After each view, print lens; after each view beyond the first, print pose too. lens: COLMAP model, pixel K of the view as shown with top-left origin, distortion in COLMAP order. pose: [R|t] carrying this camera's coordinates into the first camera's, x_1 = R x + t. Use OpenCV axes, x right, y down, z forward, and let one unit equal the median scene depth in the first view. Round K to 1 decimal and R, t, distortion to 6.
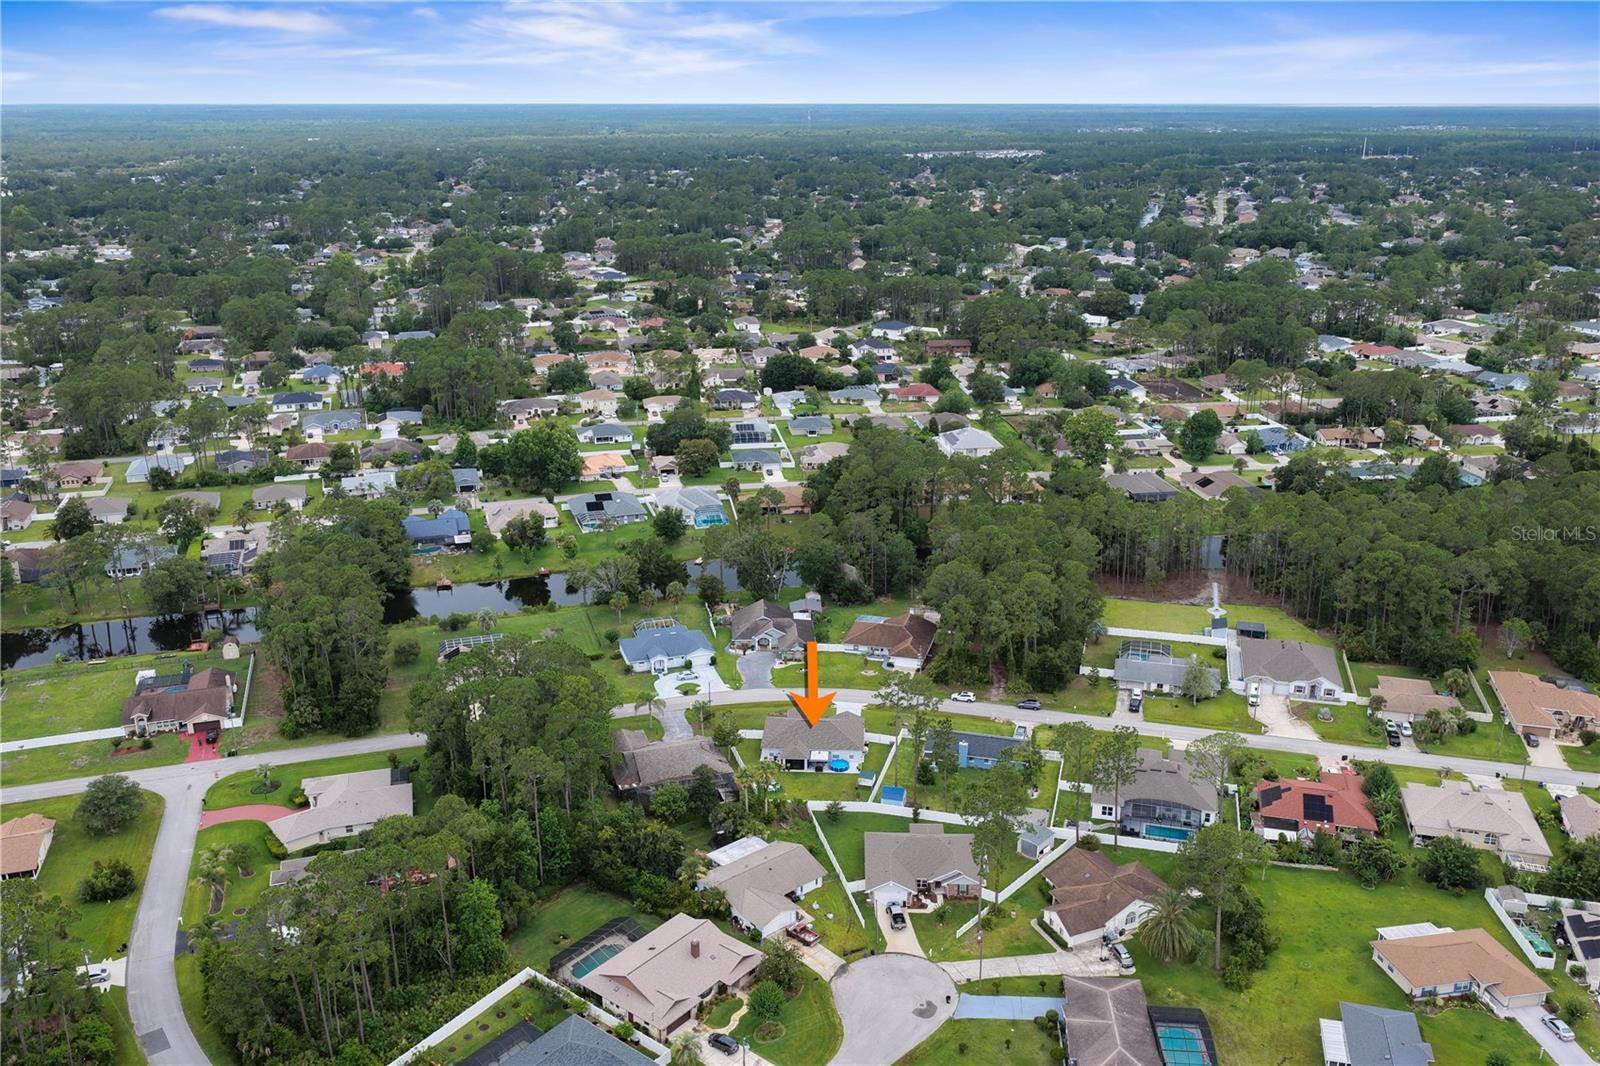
lens RADIAL K [[1309.6, 0, 804.2], [0, 1309.6, 575.8], [0, 0, 1]] dist [-0.006368, 0.001963]
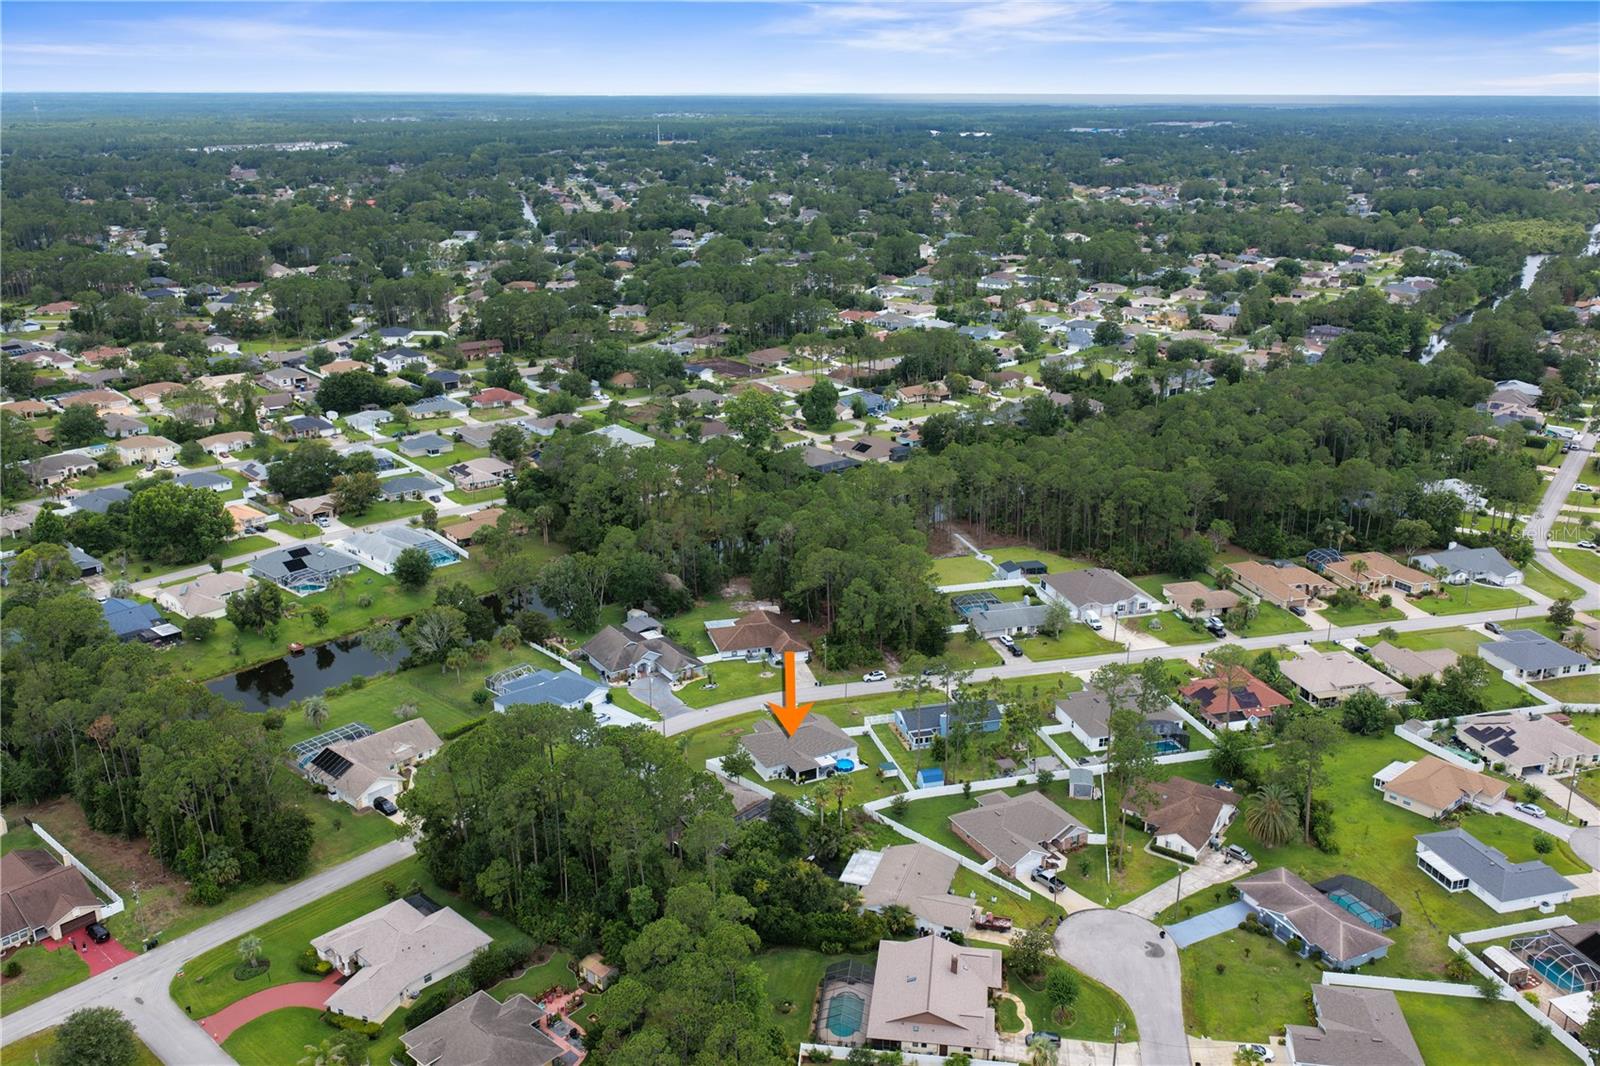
lens RADIAL K [[1309.6, 0, 804.2], [0, 1309.6, 575.8], [0, 0, 1]] dist [-0.006368, 0.001963]
pose [[0.860986, -0.173979, 0.477948, -0.405511], [0.170484, 0.984035, 0.051088, -0.047128], [-0.479205, 0.037497, 0.876901, 0.127465]]
